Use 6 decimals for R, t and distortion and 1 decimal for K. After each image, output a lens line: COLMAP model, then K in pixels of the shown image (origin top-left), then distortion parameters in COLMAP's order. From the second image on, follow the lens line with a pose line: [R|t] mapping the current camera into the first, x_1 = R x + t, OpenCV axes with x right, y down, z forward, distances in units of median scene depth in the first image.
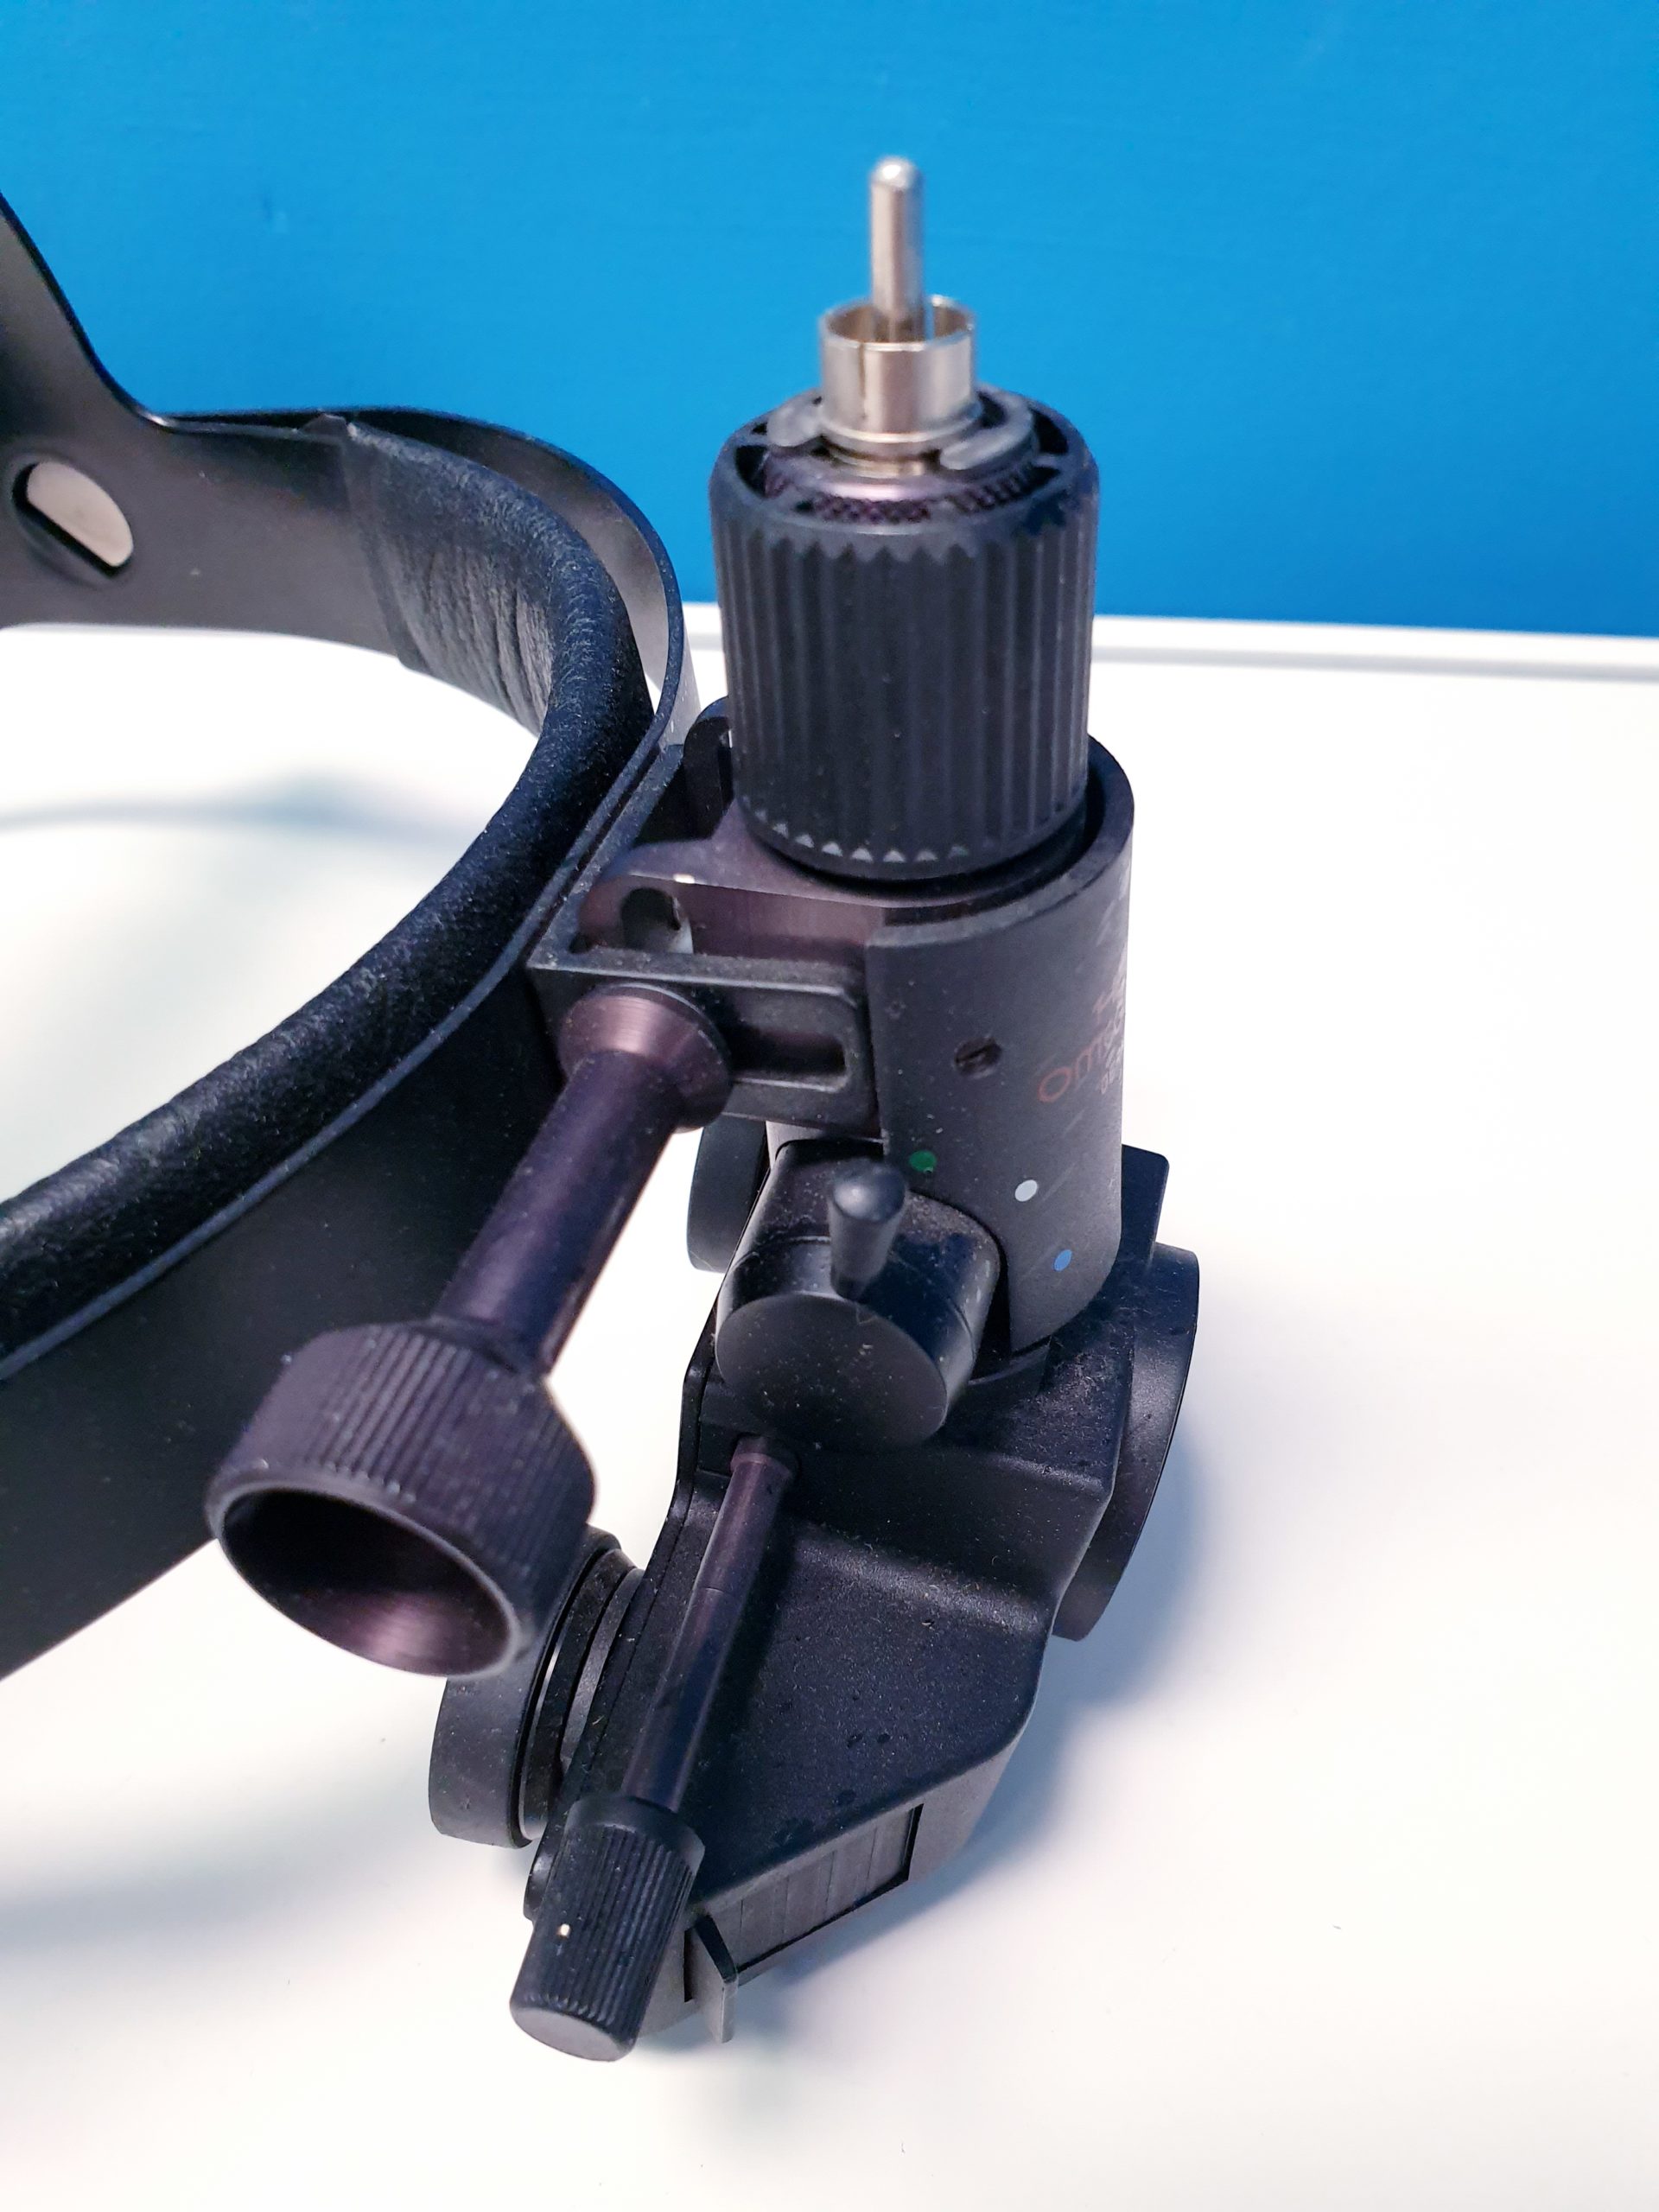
lens RADIAL K [[1756.4, 0, 829.5], [0, 1756.4, 1106.0], [0, 0, 1]] dist [-0.000637, -0.003196]
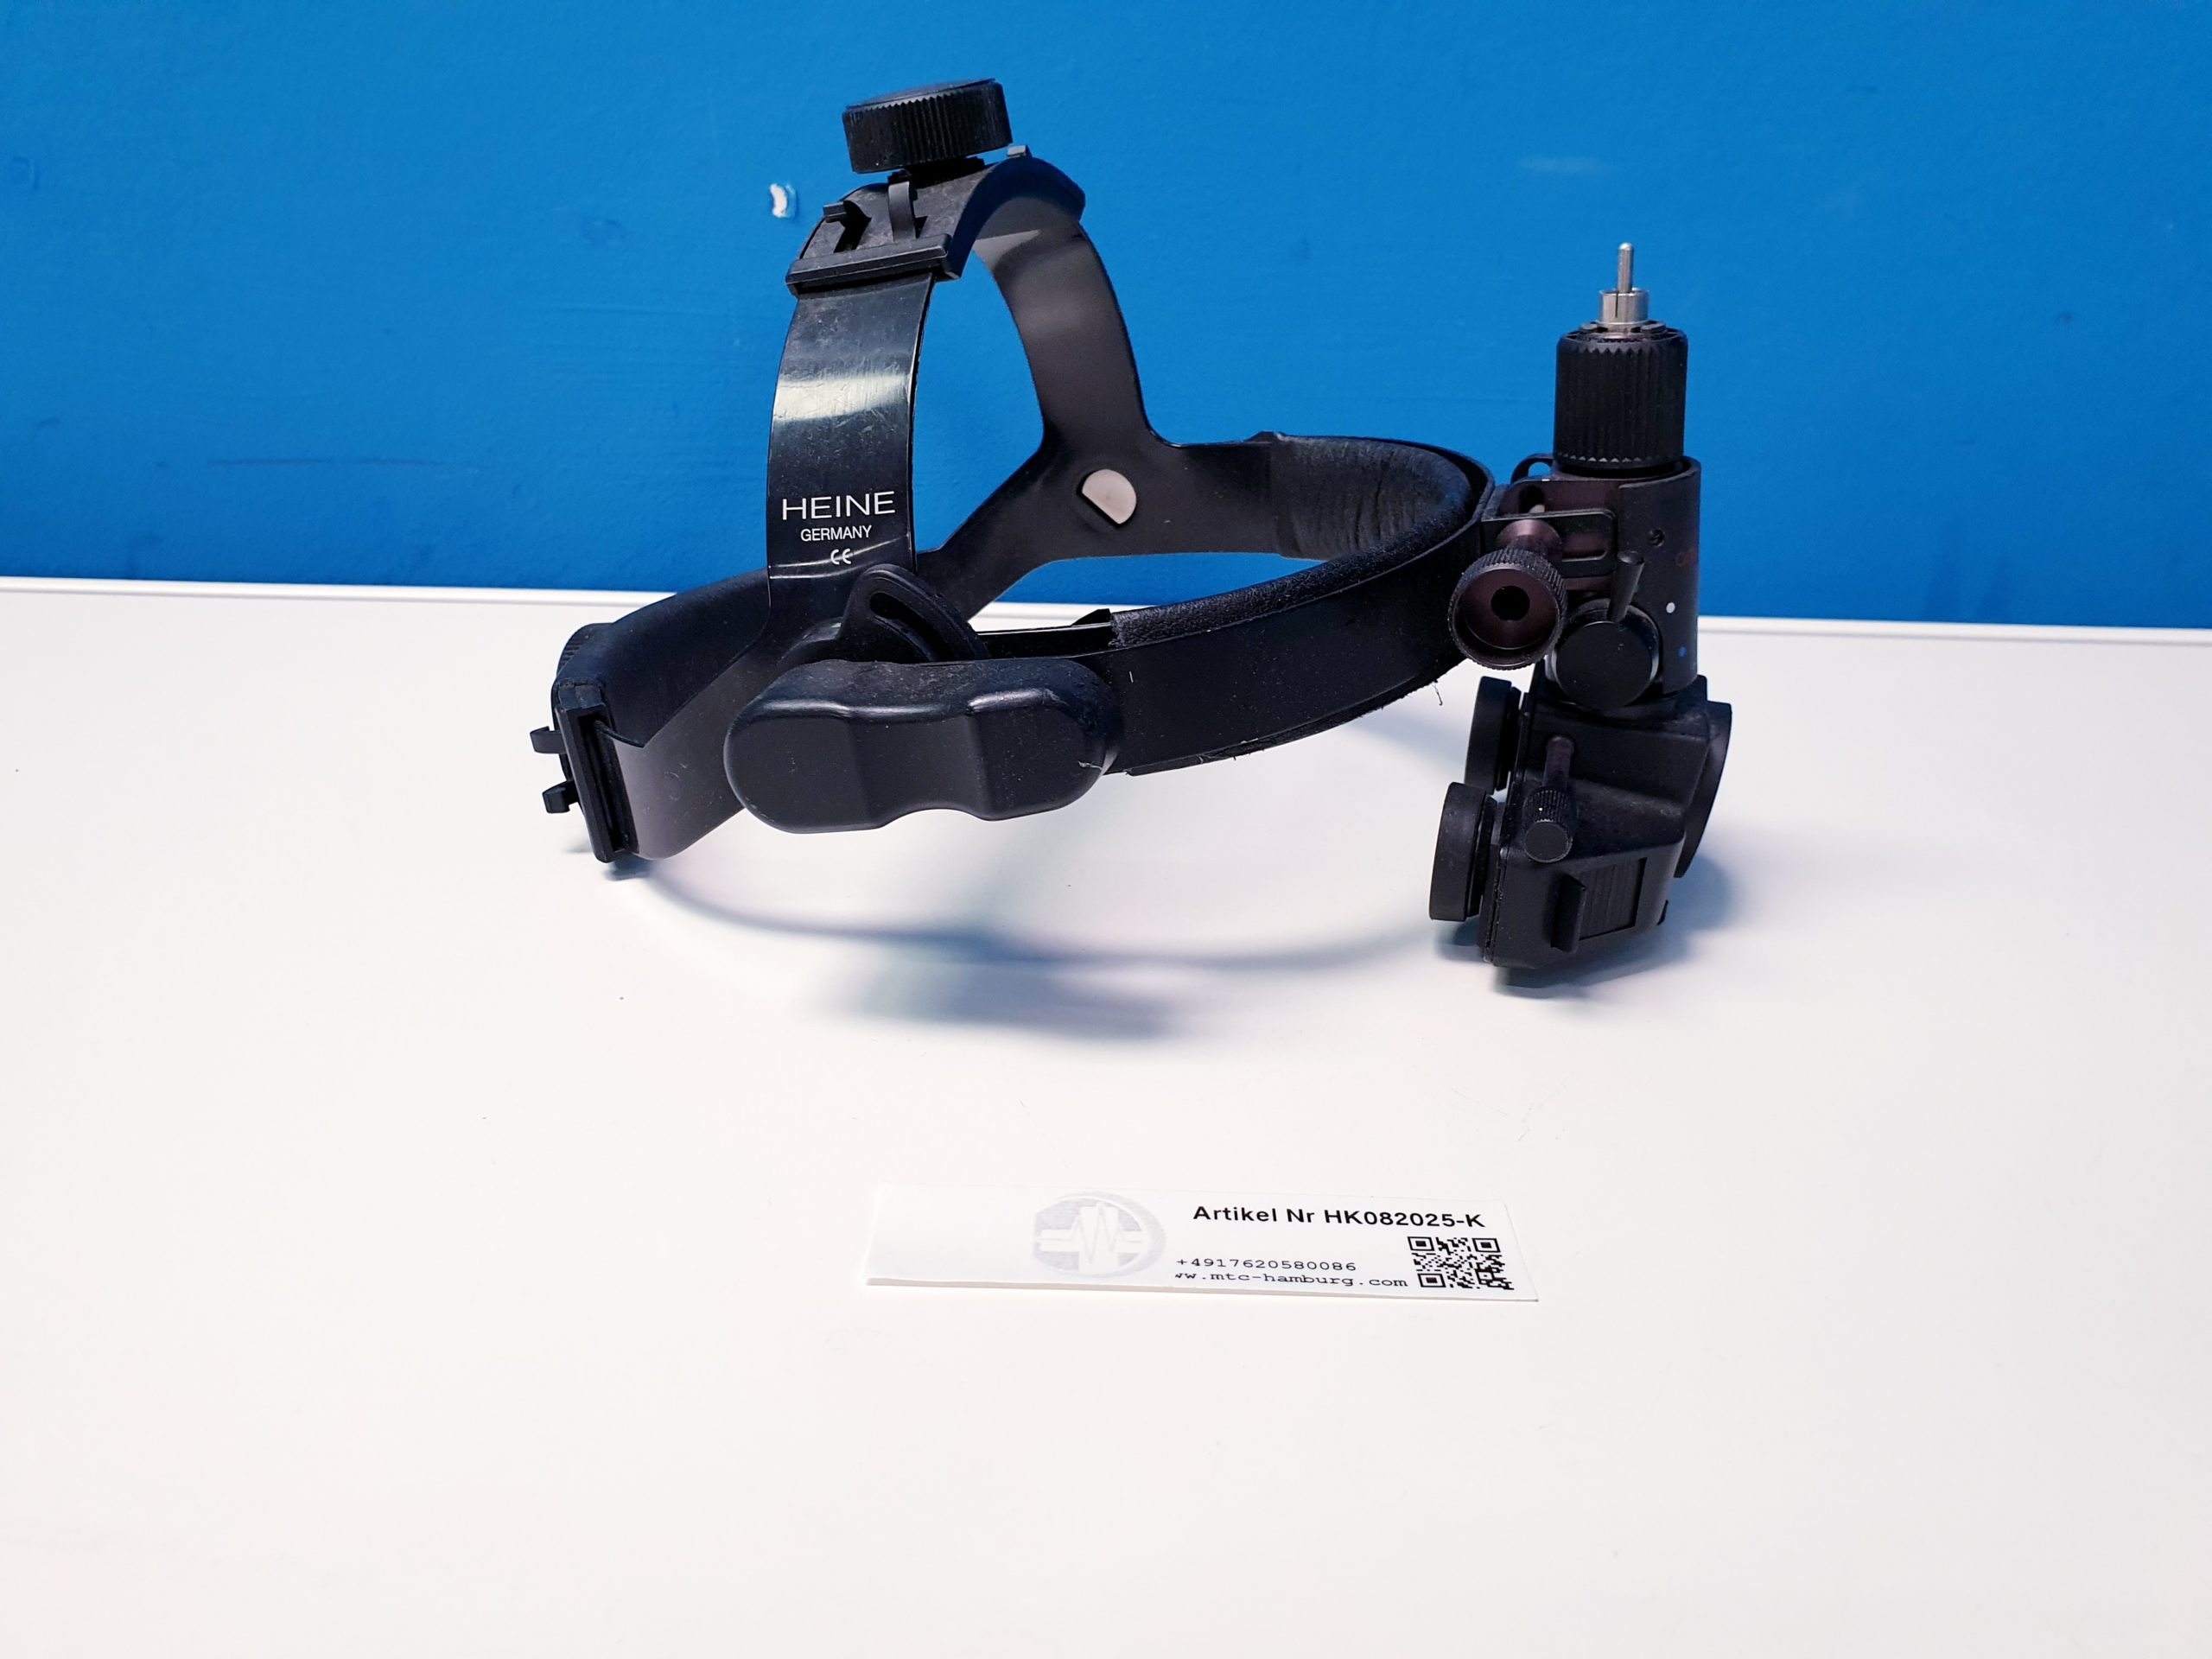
lens RADIAL K [[1664.6, 0, 1106.0], [0, 1664.6, 829.5], [0, 0, 1]] dist [0.002506, -0.000255]
pose [[0.998571, -0.013022, -0.051840, -0.528716], [-0.003756, 0.950380, -0.311069, 0.998768], [0.053318, 0.310819, 0.948972, -1.133191]]
